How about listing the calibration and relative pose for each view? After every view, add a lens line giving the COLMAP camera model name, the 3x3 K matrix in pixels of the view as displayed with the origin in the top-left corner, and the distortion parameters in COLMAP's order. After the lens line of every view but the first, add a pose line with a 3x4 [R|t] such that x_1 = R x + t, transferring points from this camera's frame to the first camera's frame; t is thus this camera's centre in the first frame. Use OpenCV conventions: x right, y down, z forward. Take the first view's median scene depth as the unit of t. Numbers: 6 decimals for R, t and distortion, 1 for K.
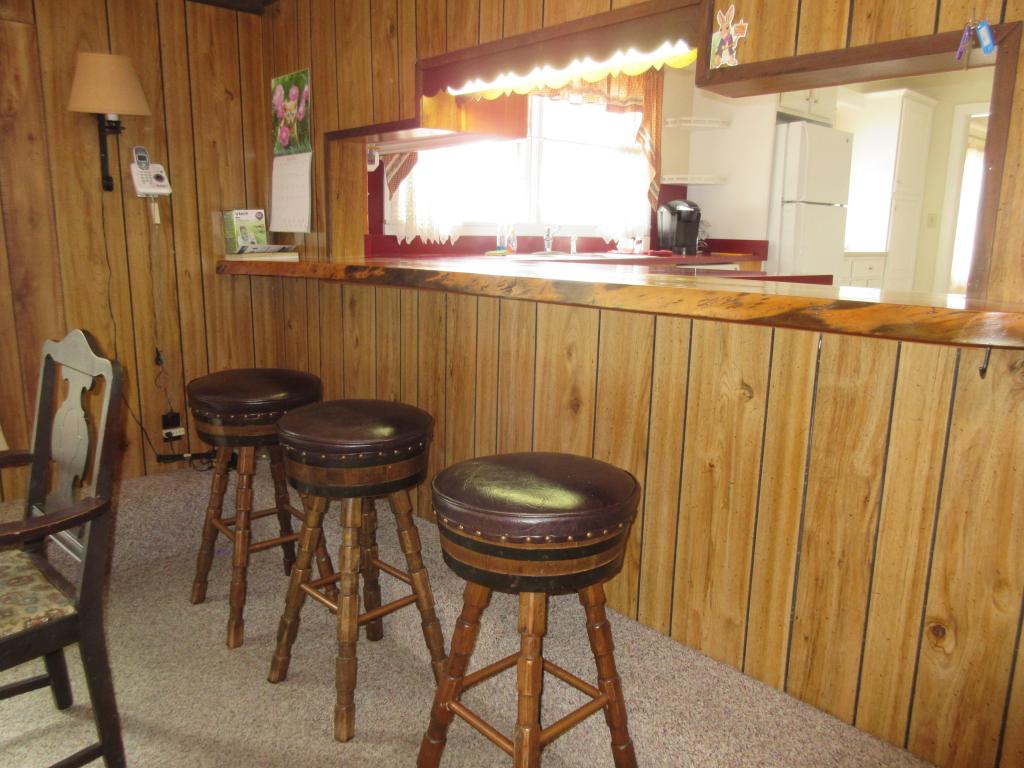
lens RADIAL K [[774.9, 0, 512.0], [0, 774.9, 384.0], [0, 0, 1]] dist [-0.000921, -0.004773]
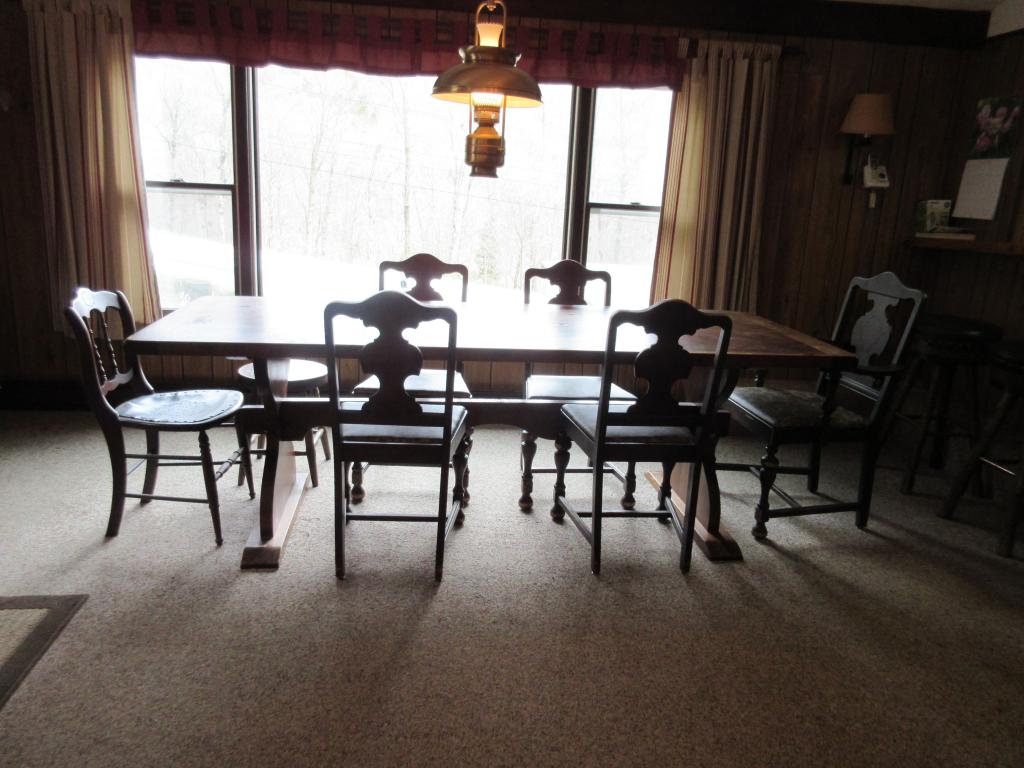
lens RADIAL K [[774.9, 0, 512.0], [0, 774.9, 384.0], [0, 0, 1]] dist [-0.000921, -0.004773]
pose [[0.799001, 0.176551, -0.574828, -0.111105], [-0.157552, 0.983997, 0.083229, 0.096208], [0.580323, 0.024065, 0.814031, -0.526621]]
